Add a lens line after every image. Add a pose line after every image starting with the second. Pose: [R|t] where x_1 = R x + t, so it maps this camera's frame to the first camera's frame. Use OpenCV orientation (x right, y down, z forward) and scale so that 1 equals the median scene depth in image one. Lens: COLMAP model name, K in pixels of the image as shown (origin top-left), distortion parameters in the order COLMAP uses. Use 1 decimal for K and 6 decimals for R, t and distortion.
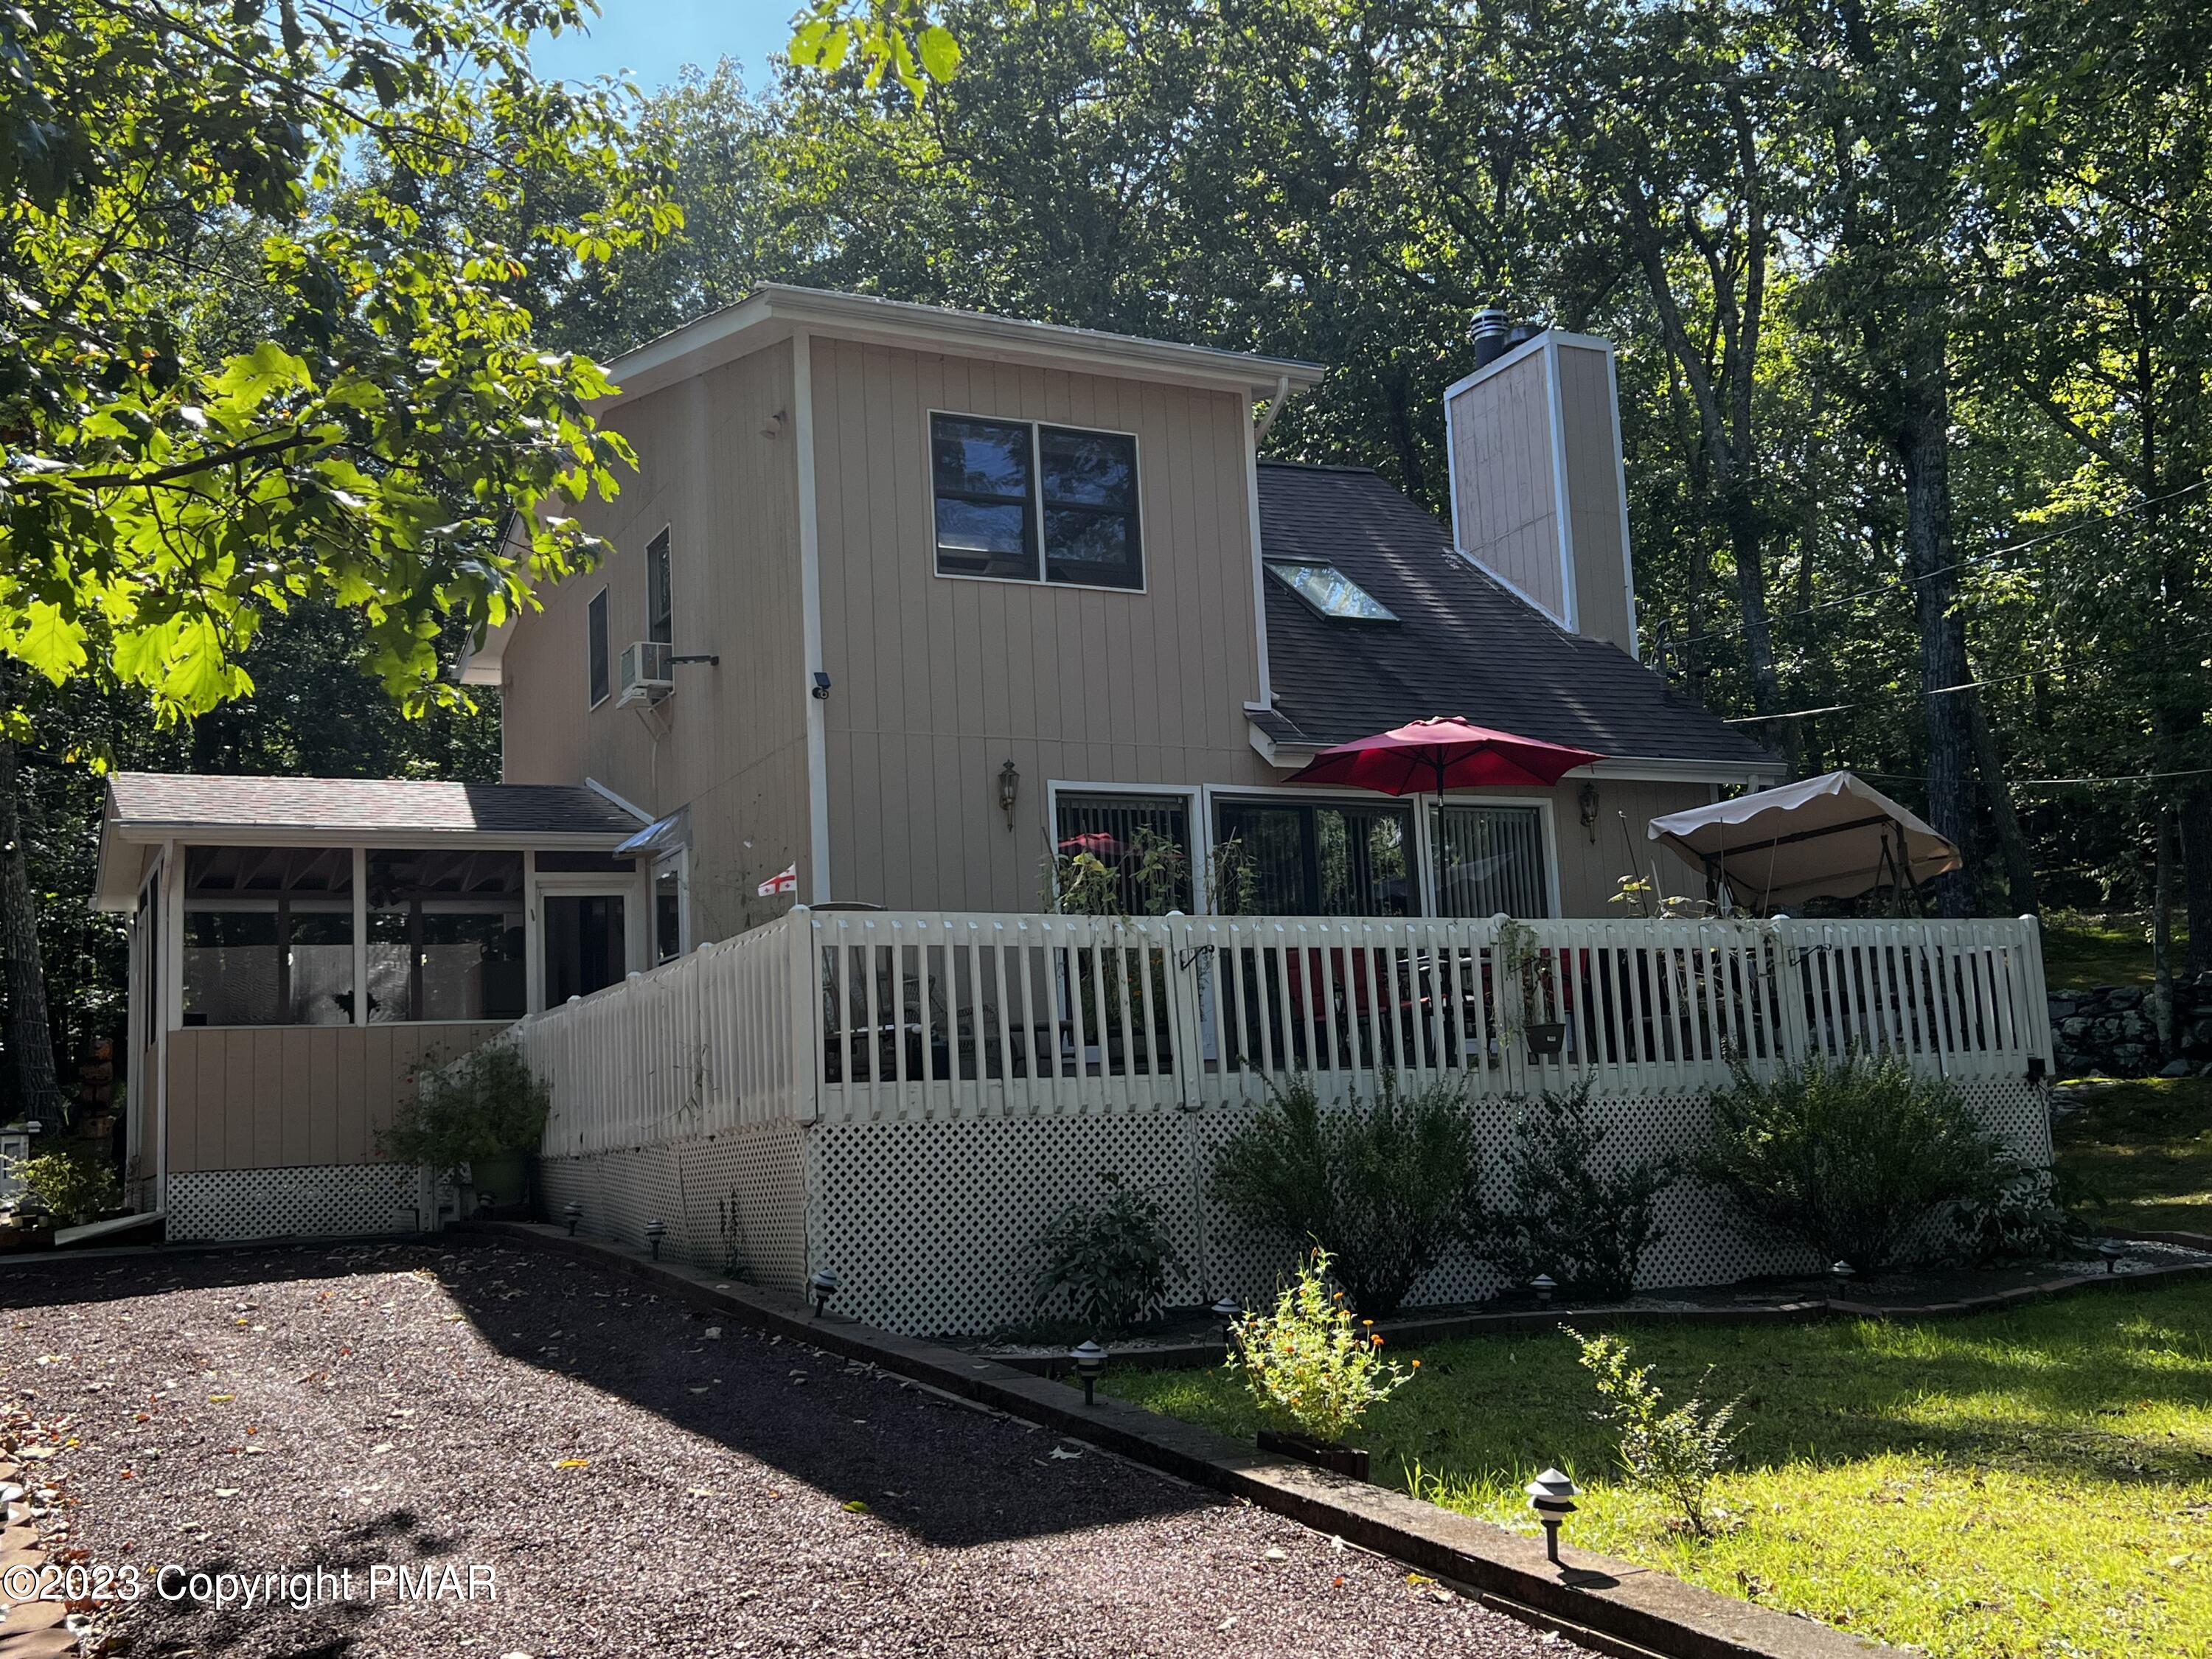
lens RADIAL K [[2245.0, 0, 1106.0], [0, 2245.0, 829.5], [0, 0, 1]] dist [0.212893, 0.002009]
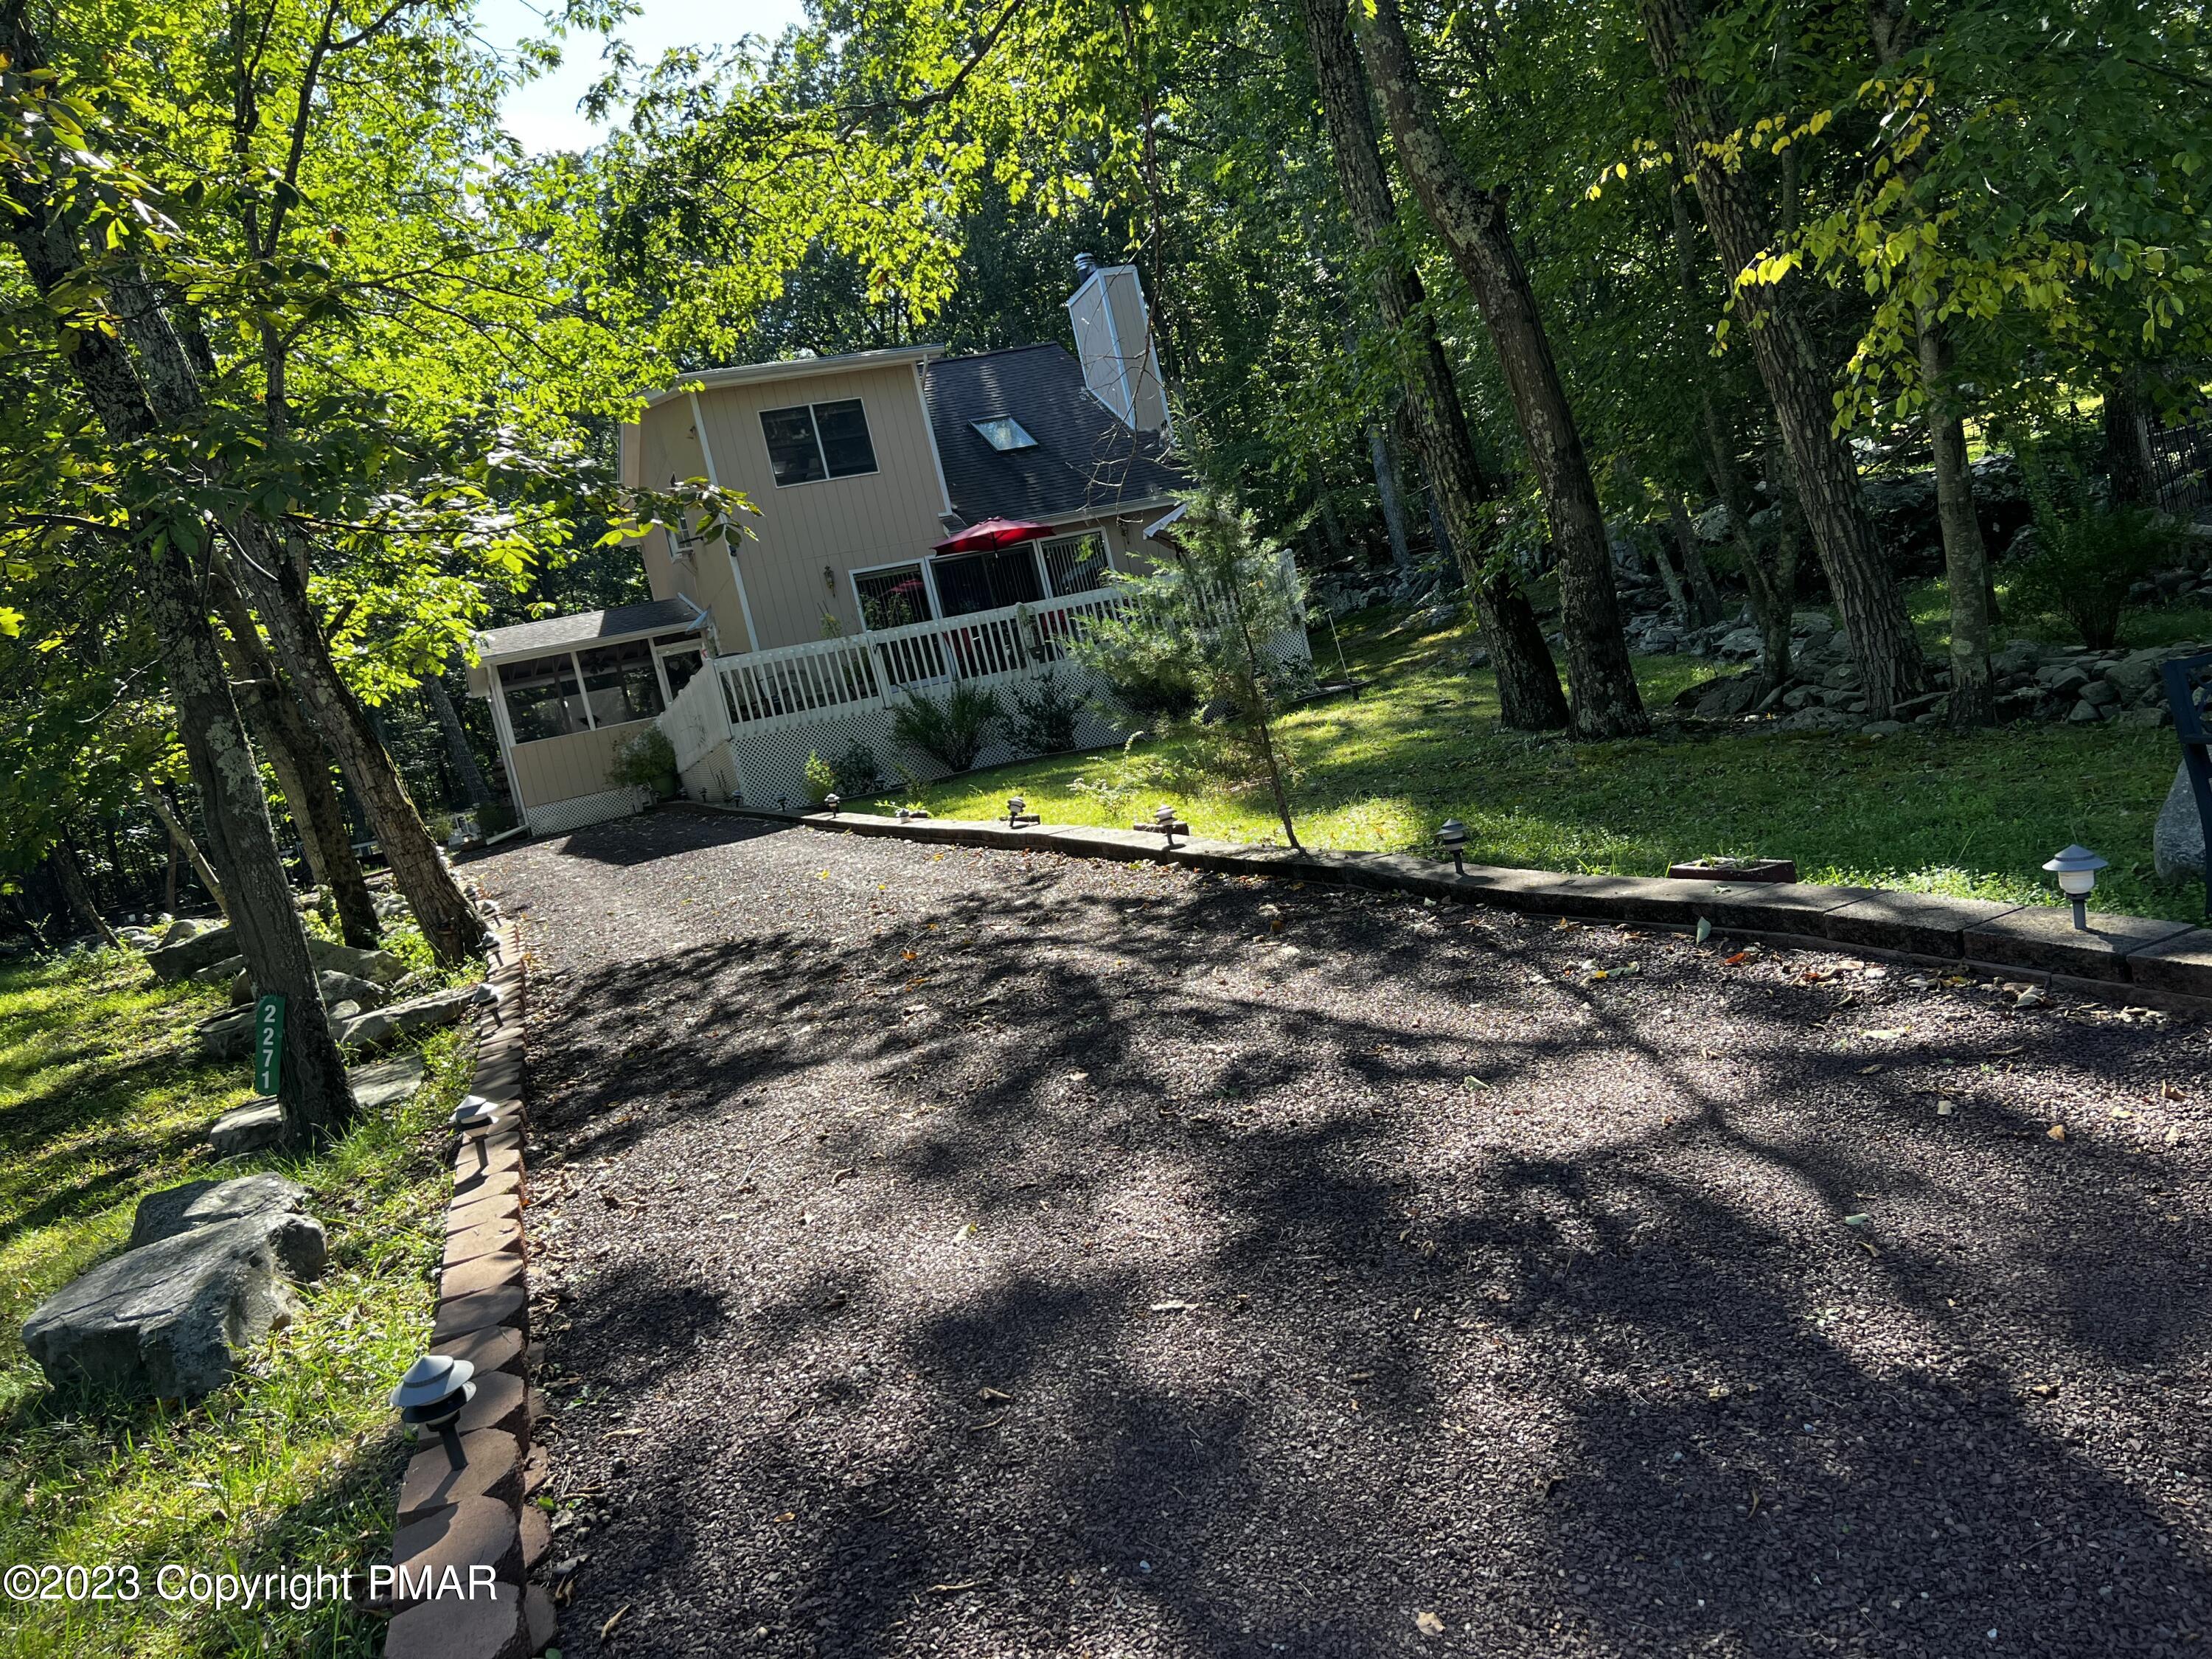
lens RADIAL K [[1666.1, 0, 1106.0], [0, 1666.1, 829.5], [0, 0, 1]] dist [0.094600, 0.000161]
pose [[0.979799, -0.171083, -0.103560, 0.341091], [0.188097, 0.964249, 0.186665, -0.035269], [0.067923, -0.202373, 0.976950, -0.625990]]
